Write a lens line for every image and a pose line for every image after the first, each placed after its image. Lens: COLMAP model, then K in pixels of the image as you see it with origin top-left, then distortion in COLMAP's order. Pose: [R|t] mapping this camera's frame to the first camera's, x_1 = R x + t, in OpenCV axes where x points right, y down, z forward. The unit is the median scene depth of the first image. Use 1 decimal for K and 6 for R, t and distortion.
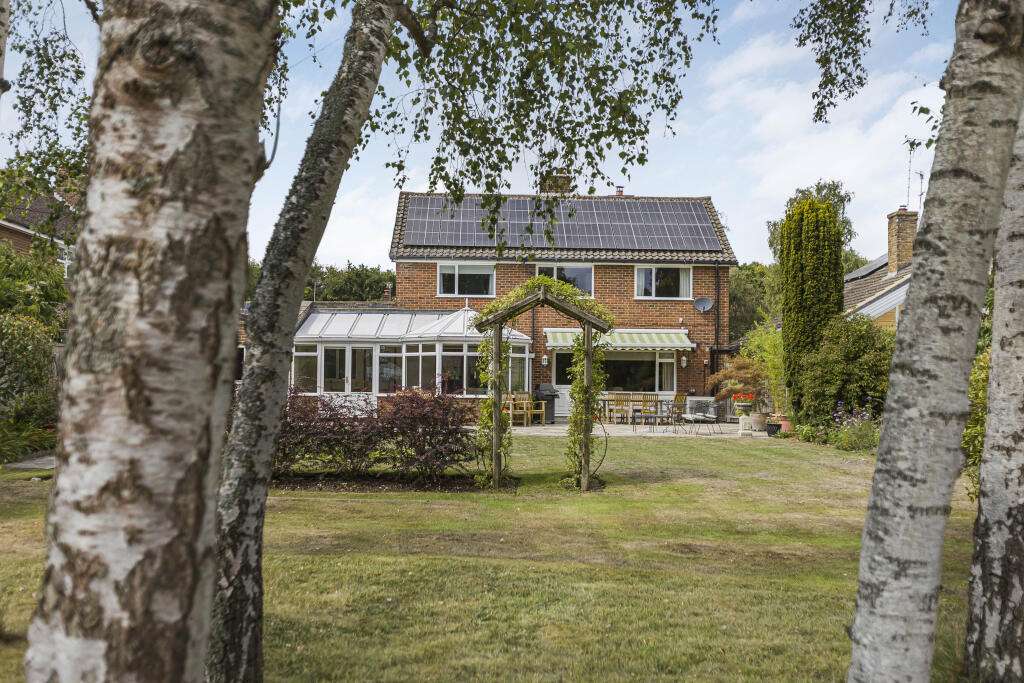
lens RADIAL K [[997.1, 0, 512.0], [0, 997.1, 380.8], [0, 0, 1]] dist [0.043636, 0.001156]
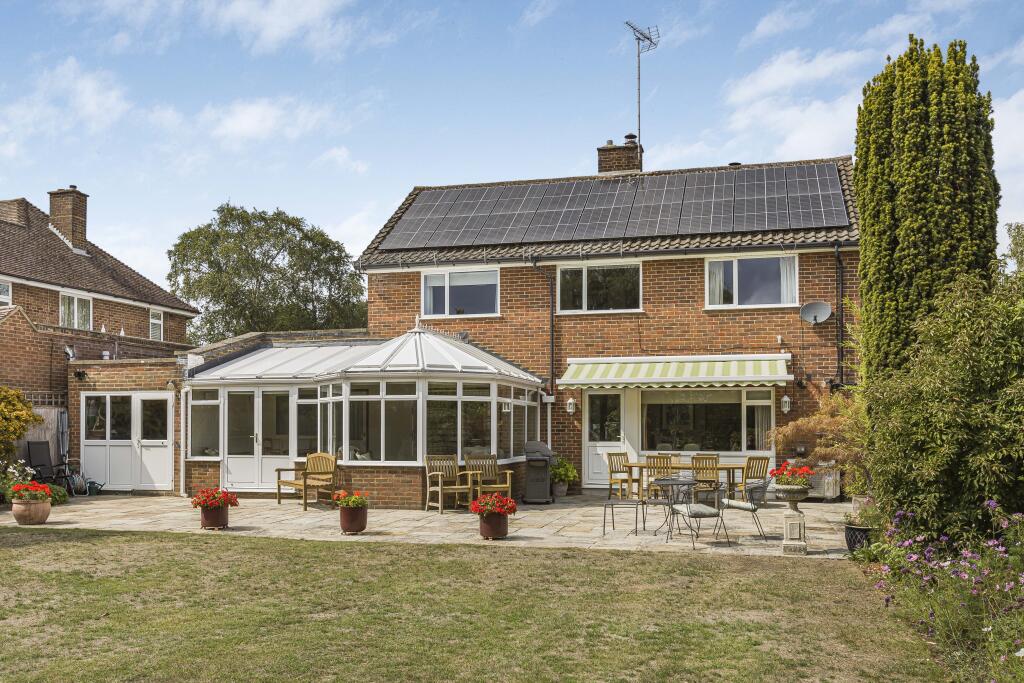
lens RADIAL K [[929.8, 0, 483.1], [0, 929.8, 425.6], [0, 0, 1]] dist [0.002464, 0.002380]
pose [[0.954520, -0.010852, -0.297949, 0.166353], [0.010154, 0.999941, -0.003892, -0.005060], [0.297973, 0.000690, 0.954574, 0.380529]]
